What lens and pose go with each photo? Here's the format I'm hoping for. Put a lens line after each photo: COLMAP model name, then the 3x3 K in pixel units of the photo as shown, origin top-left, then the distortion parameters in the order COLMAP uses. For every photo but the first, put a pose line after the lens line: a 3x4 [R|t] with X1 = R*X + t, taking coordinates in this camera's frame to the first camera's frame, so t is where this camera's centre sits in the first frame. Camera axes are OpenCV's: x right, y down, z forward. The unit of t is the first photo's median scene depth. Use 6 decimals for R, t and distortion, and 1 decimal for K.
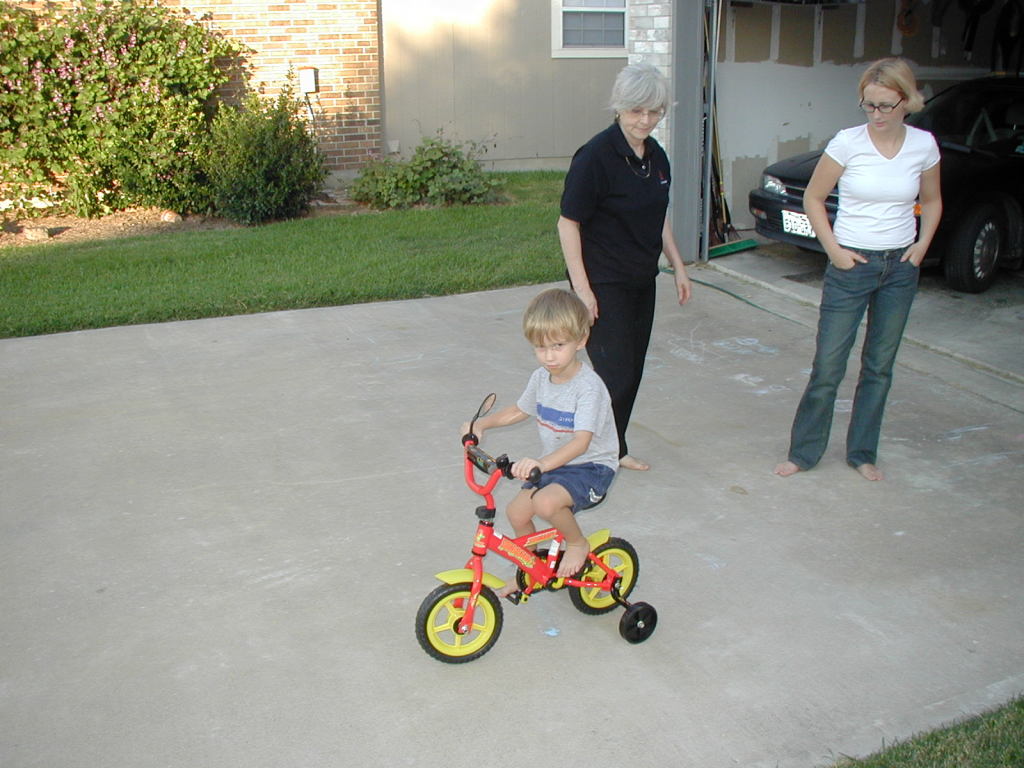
lens RADIAL K [[1107.5, 0, 512.0], [0, 1107.5, 384.0], [0, 0, 1]] dist [-0.230611, 0.303131]
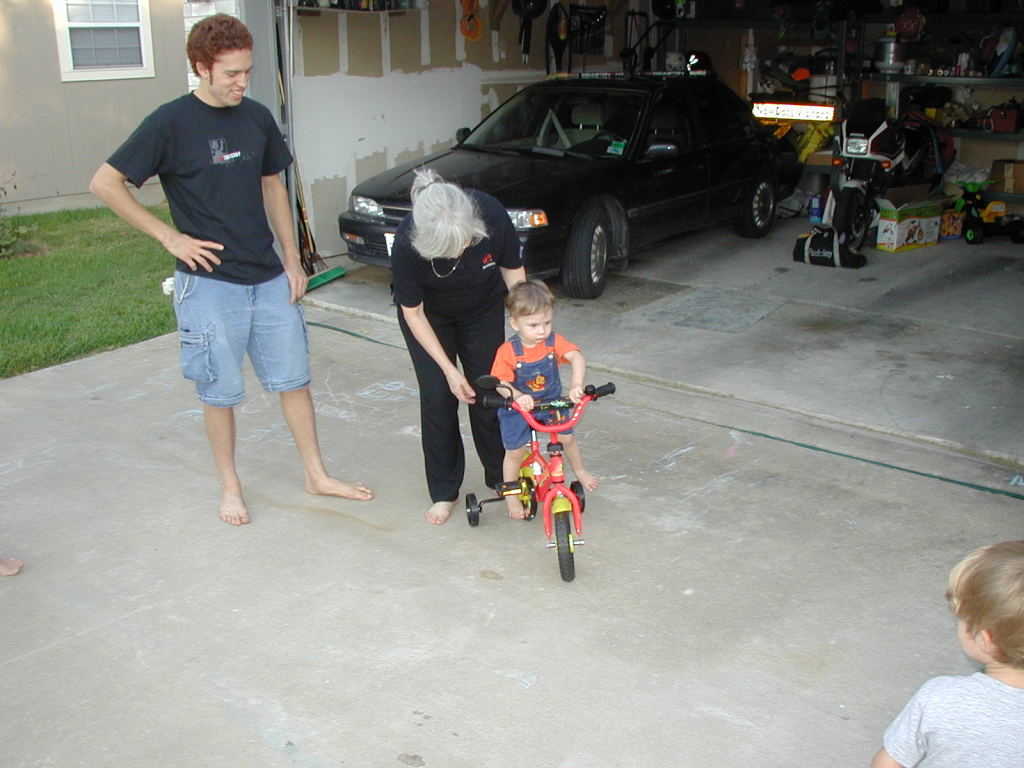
lens RADIAL K [[1107.5, 0, 512.0], [0, 1107.5, 384.0], [0, 0, 1]] dist [-0.230611, 0.303131]
pose [[0.891290, -0.140610, 0.431081, -0.068627], [0.144452, 0.989221, 0.024000, -0.036966], [-0.429809, 0.040879, 0.901994, 0.108373]]
